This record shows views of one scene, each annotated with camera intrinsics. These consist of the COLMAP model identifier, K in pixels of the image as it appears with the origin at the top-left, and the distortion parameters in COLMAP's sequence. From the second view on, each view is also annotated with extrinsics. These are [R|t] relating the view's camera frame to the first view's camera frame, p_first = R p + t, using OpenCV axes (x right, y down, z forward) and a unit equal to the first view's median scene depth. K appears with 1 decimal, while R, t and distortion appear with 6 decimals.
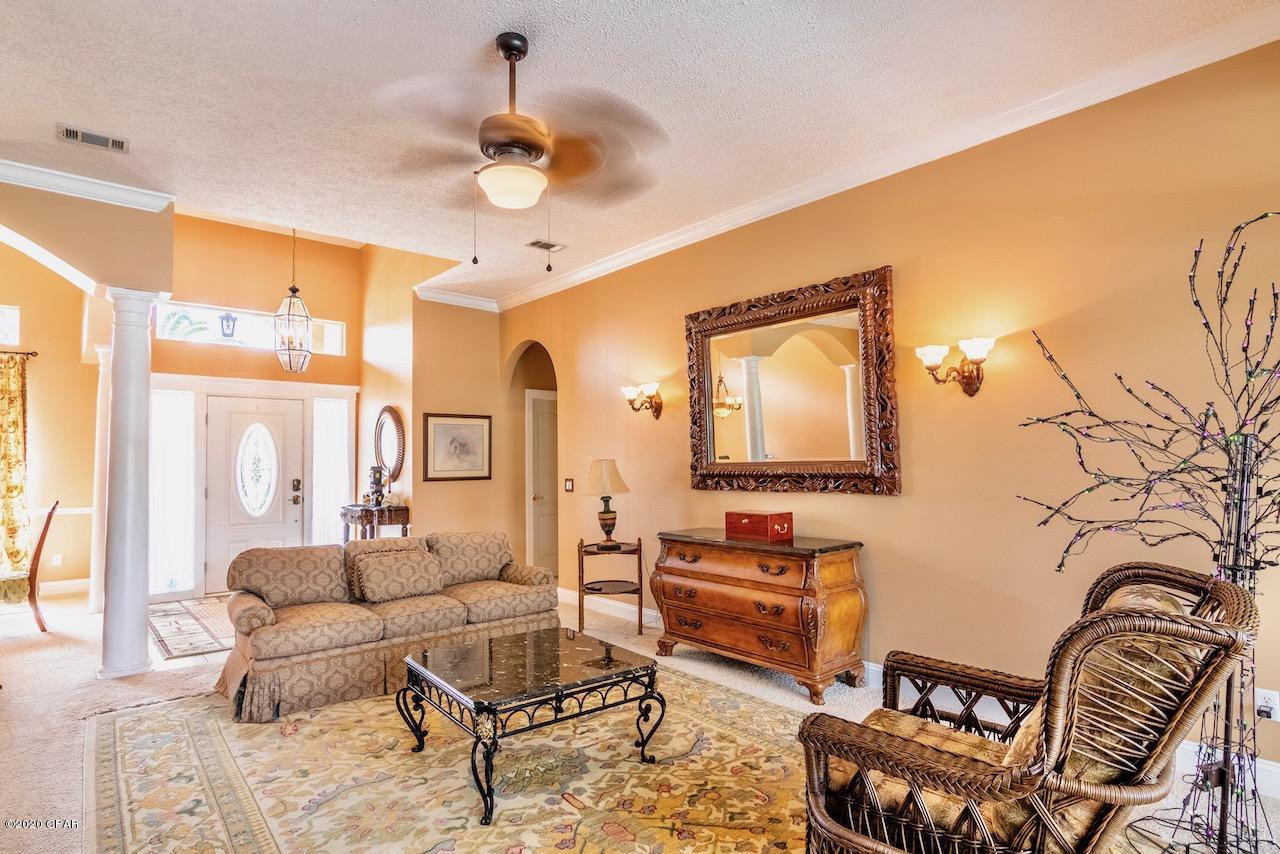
lens RADIAL K [[662.1, 0, 632.2], [0, 662.1, 456.1], [0, 0, 1]] dist [0.001751, -0.000933]
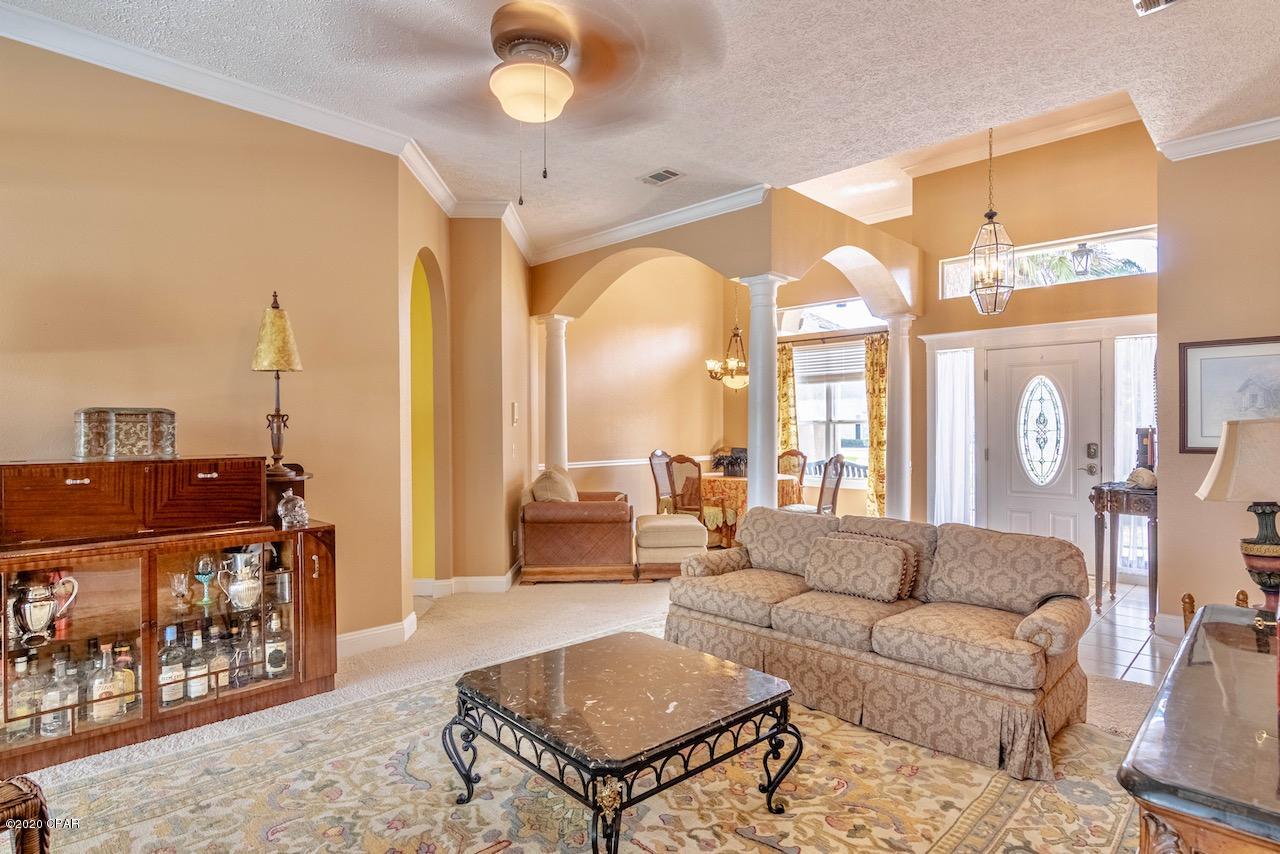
lens RADIAL K [[694.7, 0, 637.0], [0, 694.7, 428.5], [0, 0, 1]] dist [-0.017132, -0.000246]
pose [[0.082521, 0.013142, -0.996503, 0.459784], [0.010663, 0.999844, 0.014069, 0.001521], [0.996532, -0.011787, 0.082368, 0.685402]]
